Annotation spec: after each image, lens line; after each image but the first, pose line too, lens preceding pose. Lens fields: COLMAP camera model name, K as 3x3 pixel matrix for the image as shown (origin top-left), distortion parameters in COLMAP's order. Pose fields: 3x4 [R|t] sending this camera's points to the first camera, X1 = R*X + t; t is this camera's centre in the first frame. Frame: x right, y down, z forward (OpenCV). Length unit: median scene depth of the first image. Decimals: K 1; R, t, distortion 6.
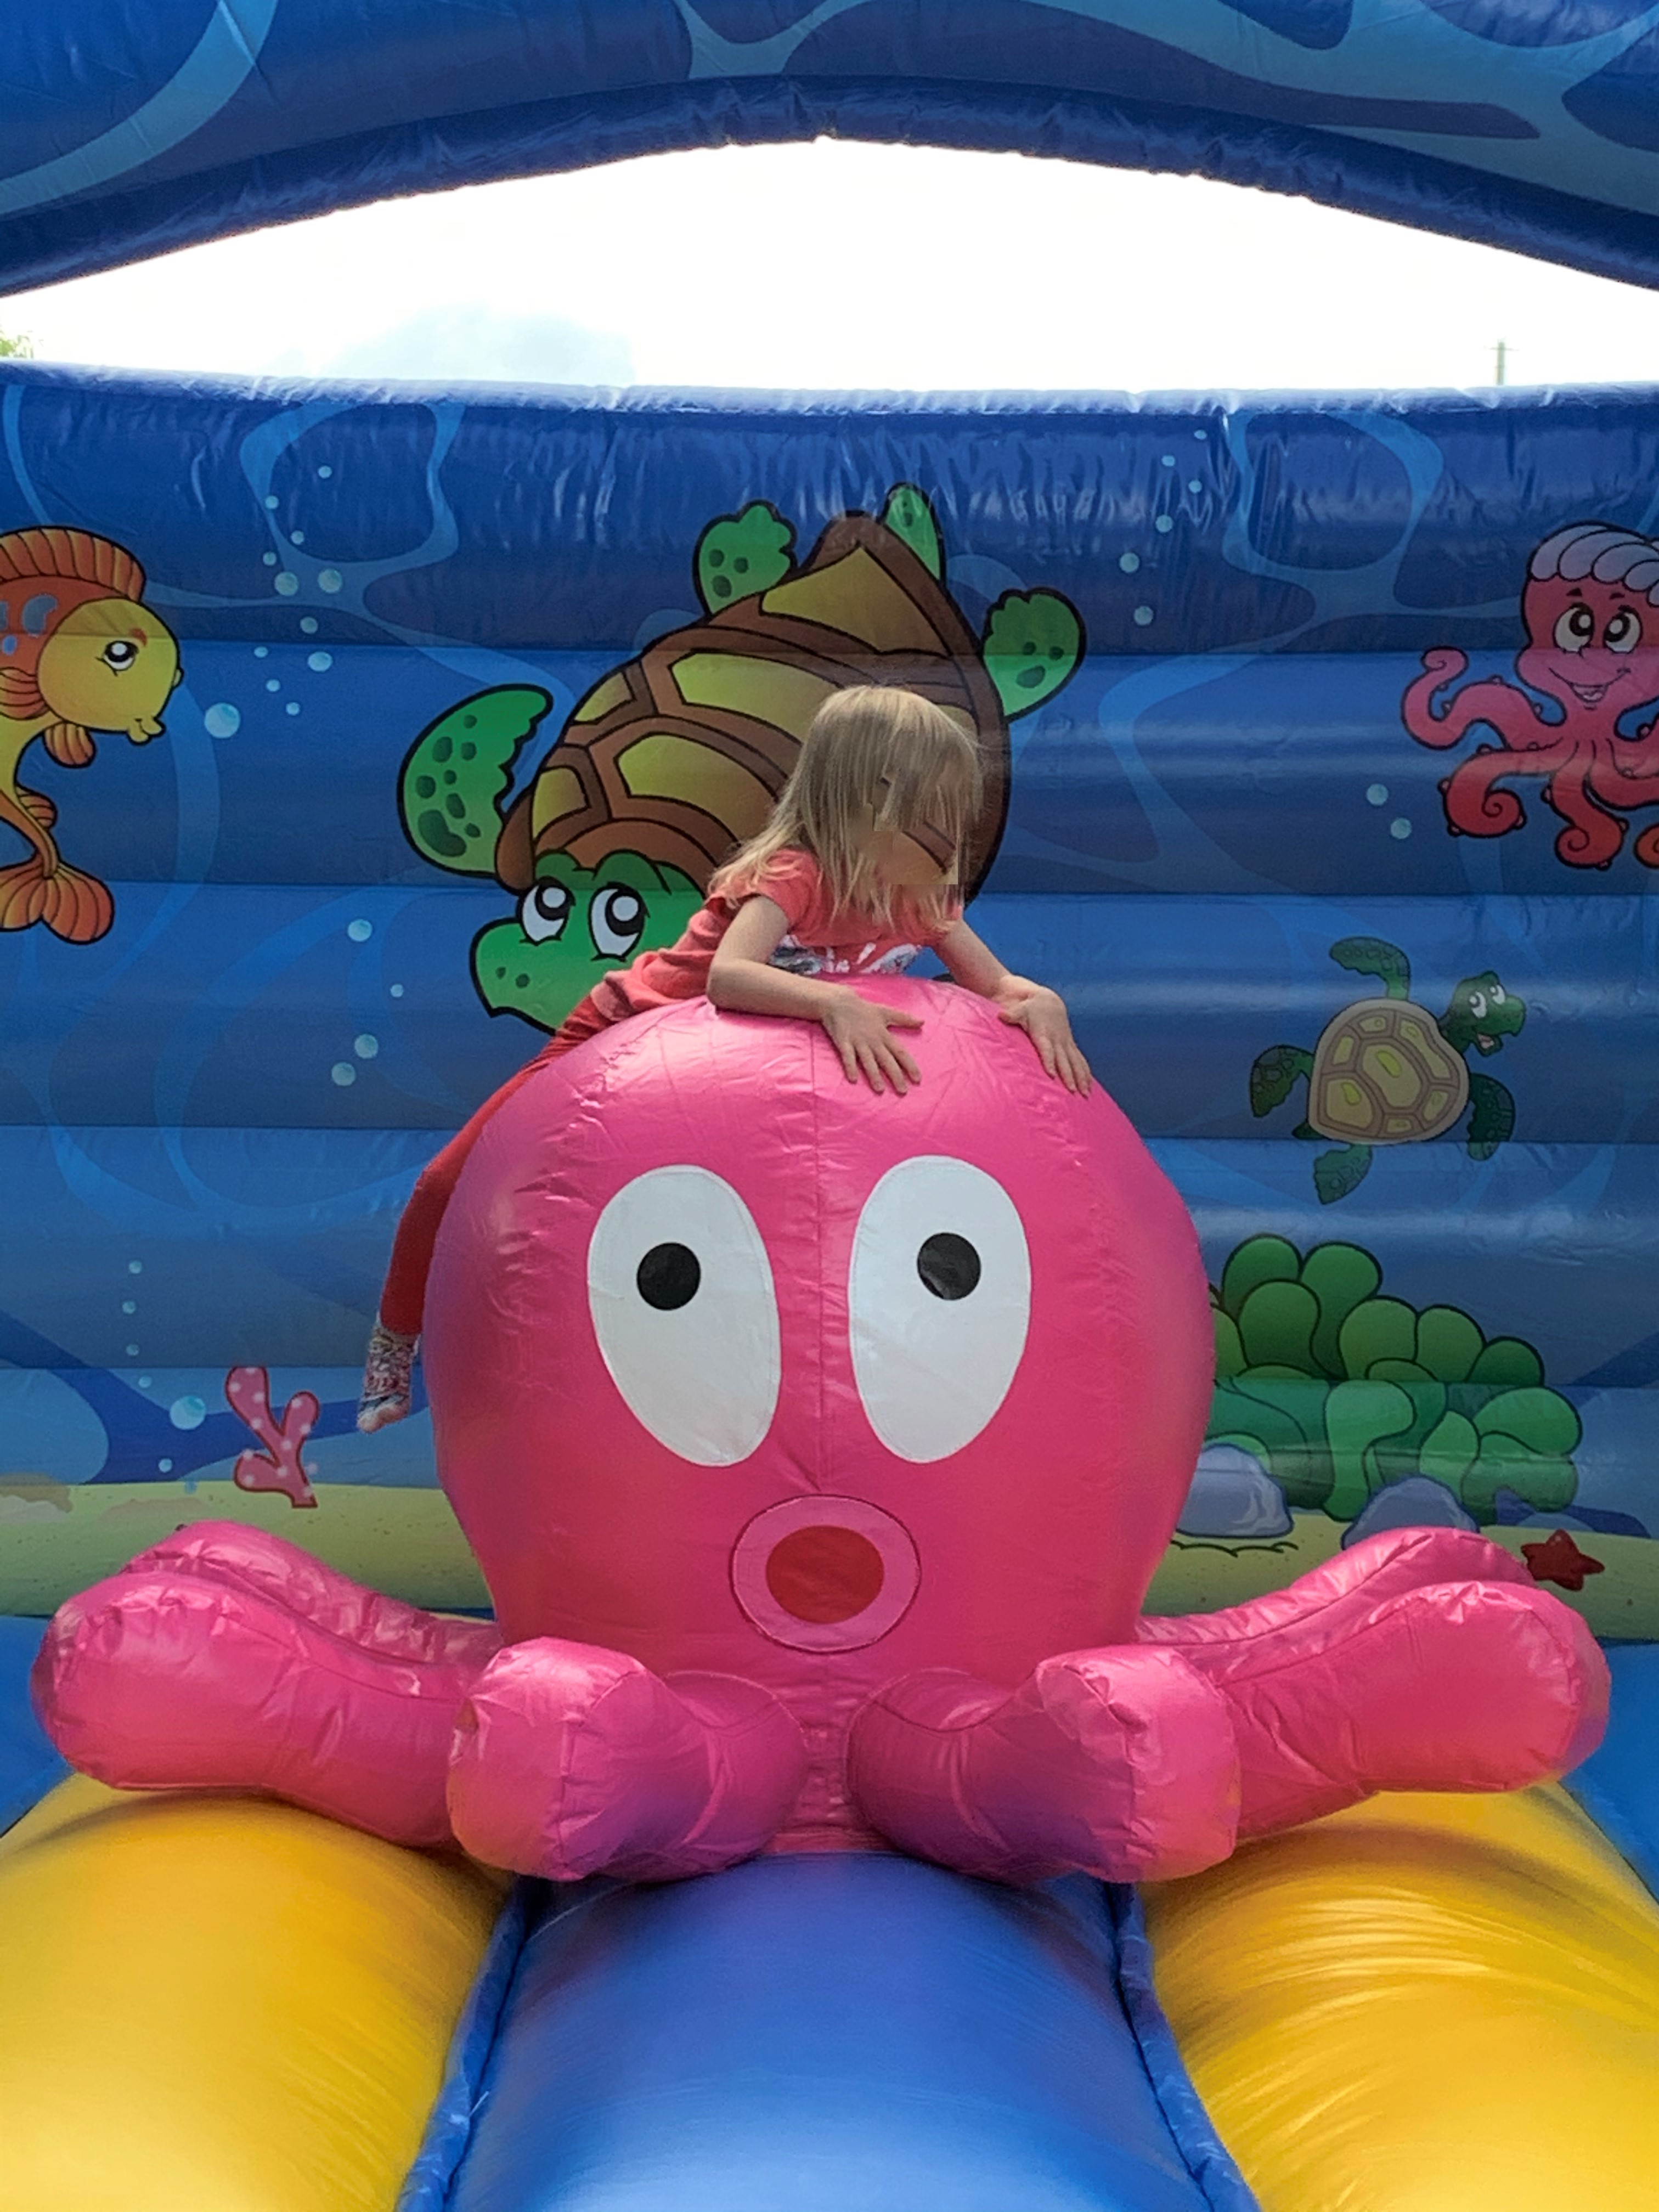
lens RADIAL K [[4392.6, 0, 831.1], [0, 4392.6, 1105.5], [0, 0, 1]] dist [0.089098, 0.000000]
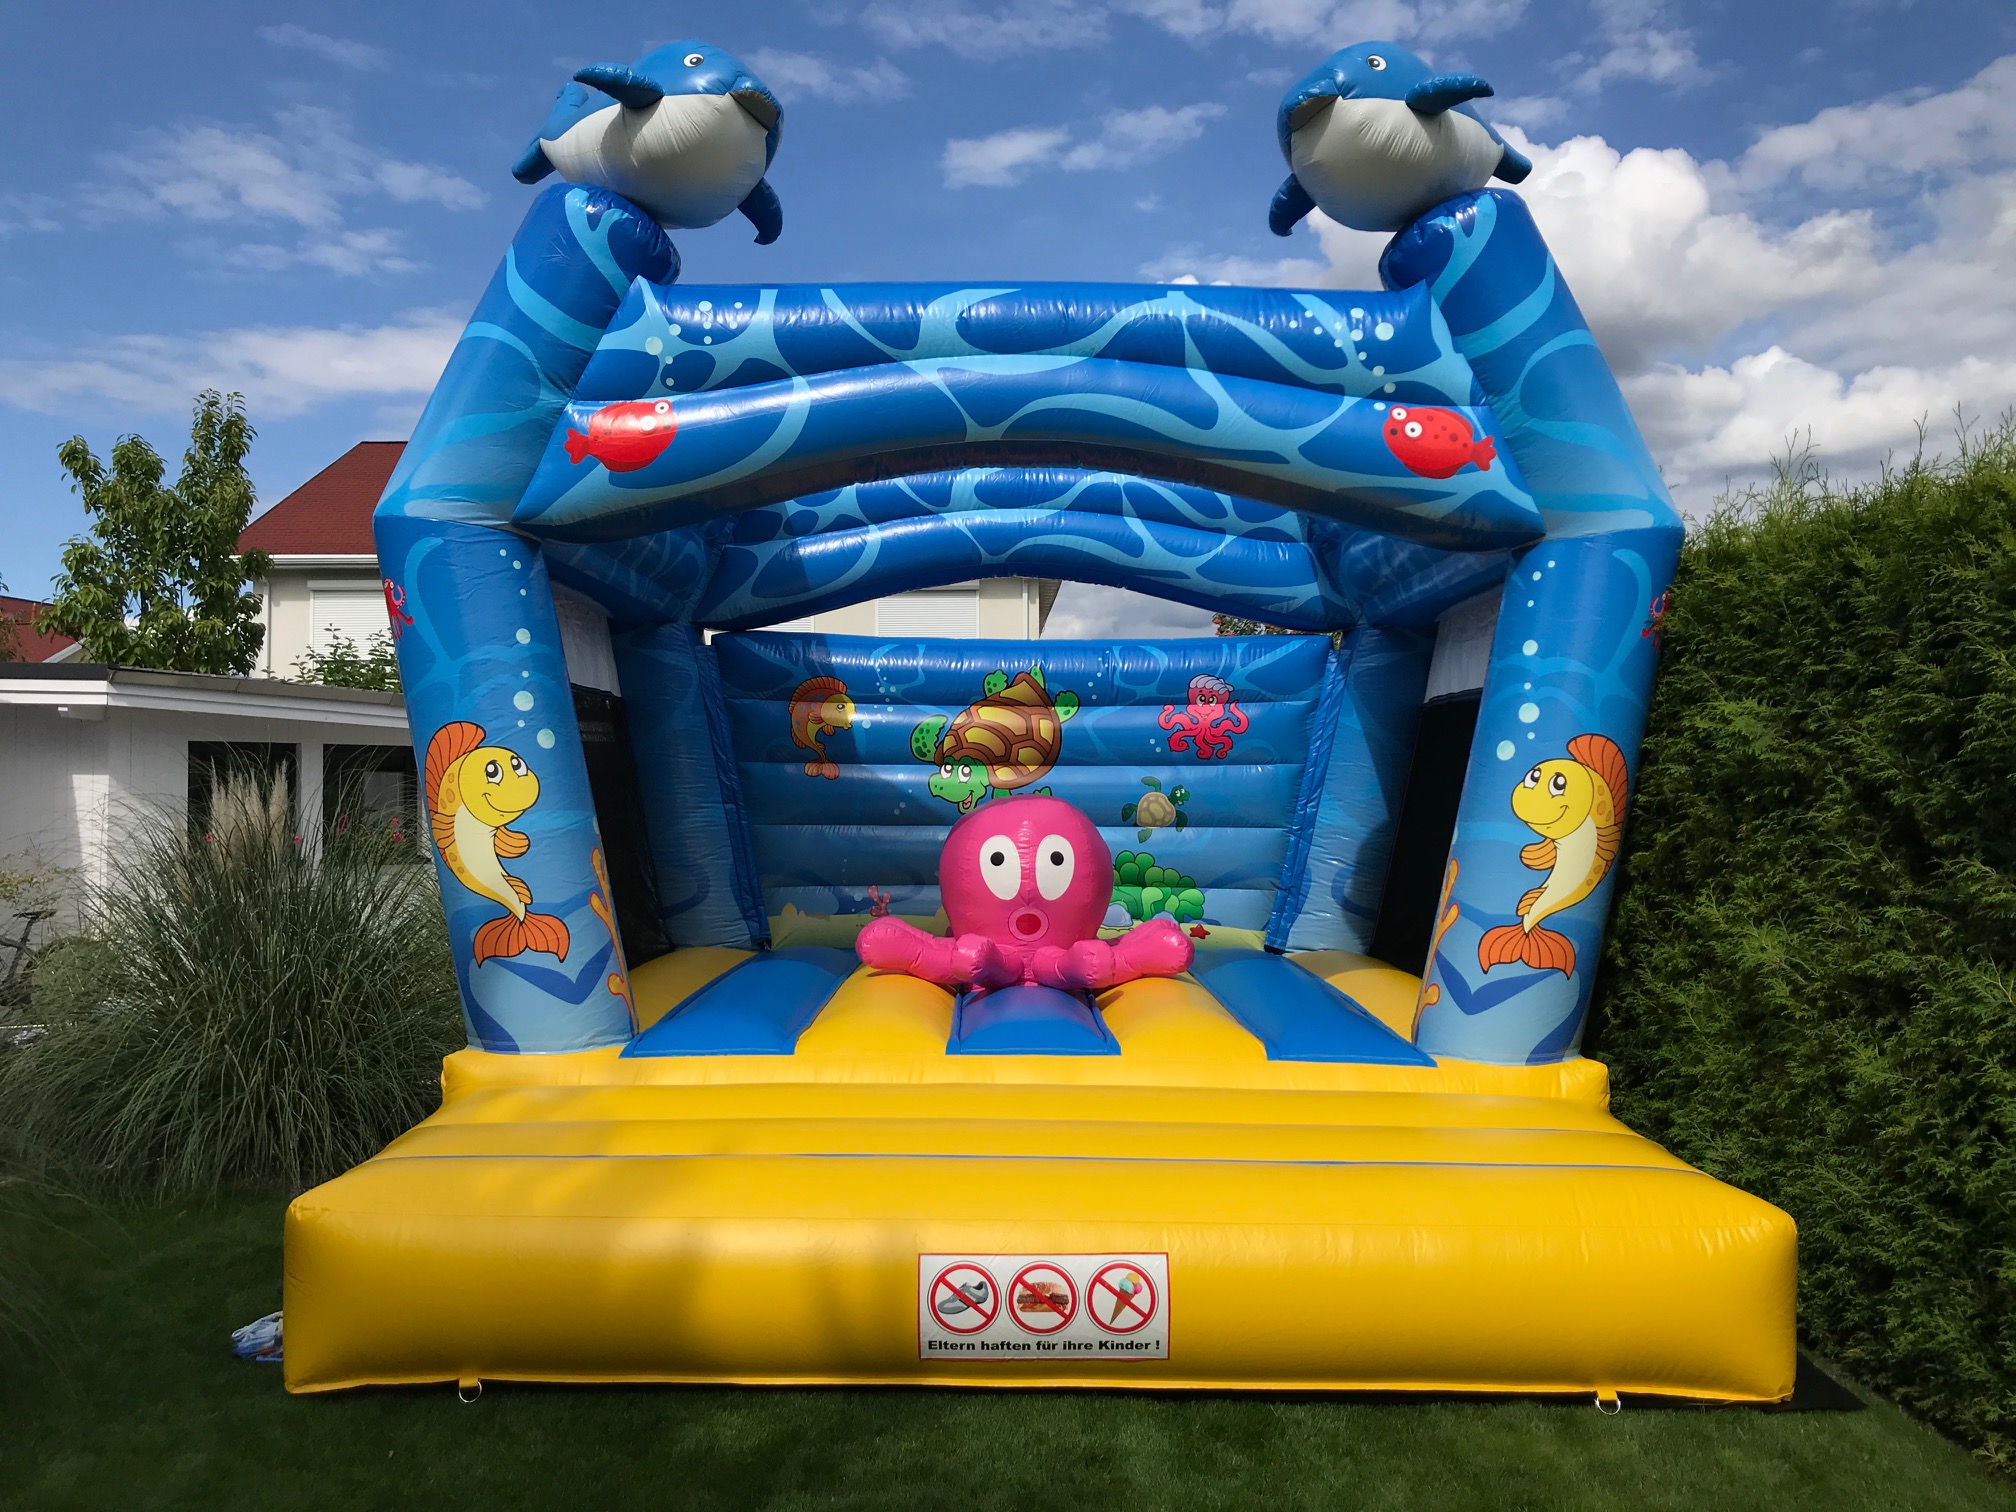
lens RADIAL K [[1680.6, 0, 999.3], [0, 1680.6, 753.8], [0, 0, 1]] dist [0.045789, -0.028467]
pose [[0.999870, -0.004007, 0.015587, -0.040649], [0.004383, 0.999698, -0.024186, -0.022239], [-0.015485, 0.024251, 0.999586, -0.537848]]
